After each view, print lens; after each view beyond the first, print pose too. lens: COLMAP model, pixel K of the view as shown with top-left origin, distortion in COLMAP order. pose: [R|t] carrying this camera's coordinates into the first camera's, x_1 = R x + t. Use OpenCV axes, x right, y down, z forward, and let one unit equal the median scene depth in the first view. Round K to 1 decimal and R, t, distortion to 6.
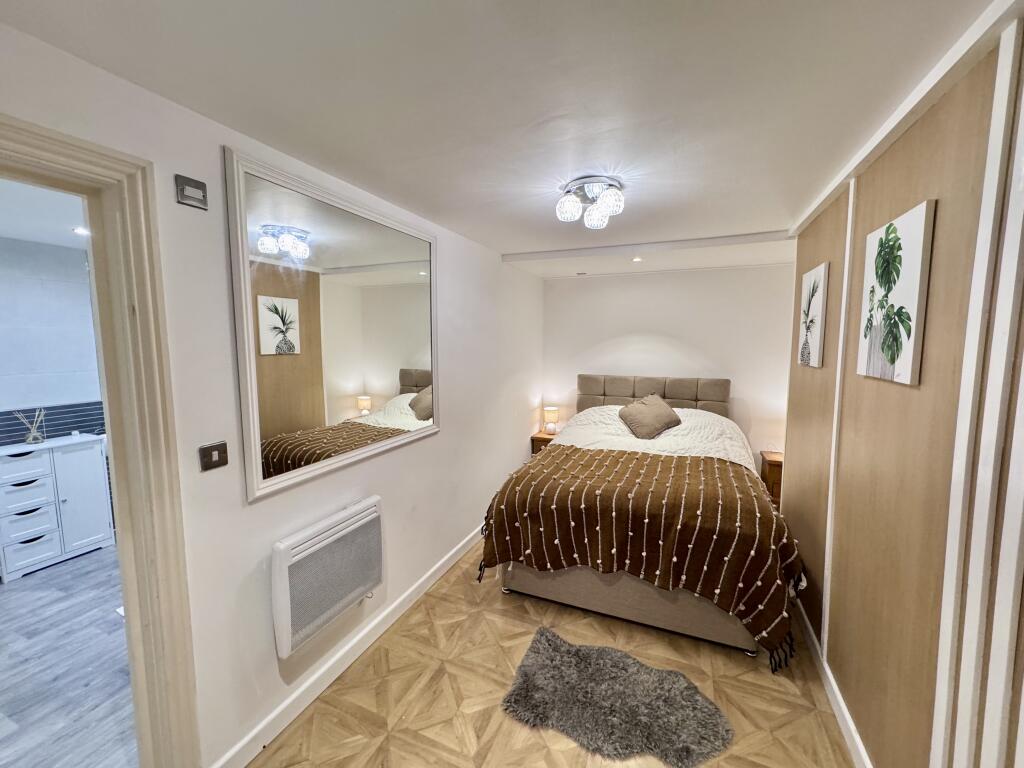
lens RADIAL K [[405.7, 0, 511.7], [0, 405.7, 382.3], [0, 0, 1]] dist [-0.003006, 0.000156]
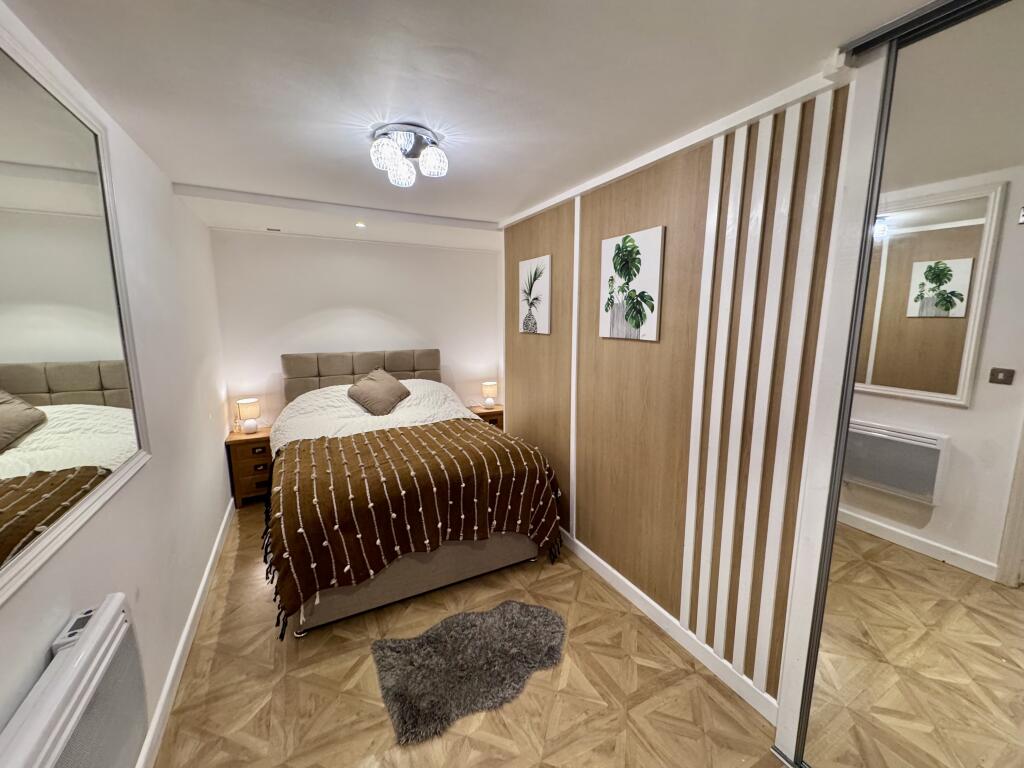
lens RADIAL K [[405.7, 0, 512.8], [0, 405.7, 383.1], [0, 0, 1]] dist [-0.003006, 0.000156]
pose [[0.630268, -0.122500, 0.766652, -0.364323], [0.073929, 0.992456, 0.097803, -0.015273], [-0.772850, -0.004964, 0.634570, 0.234628]]
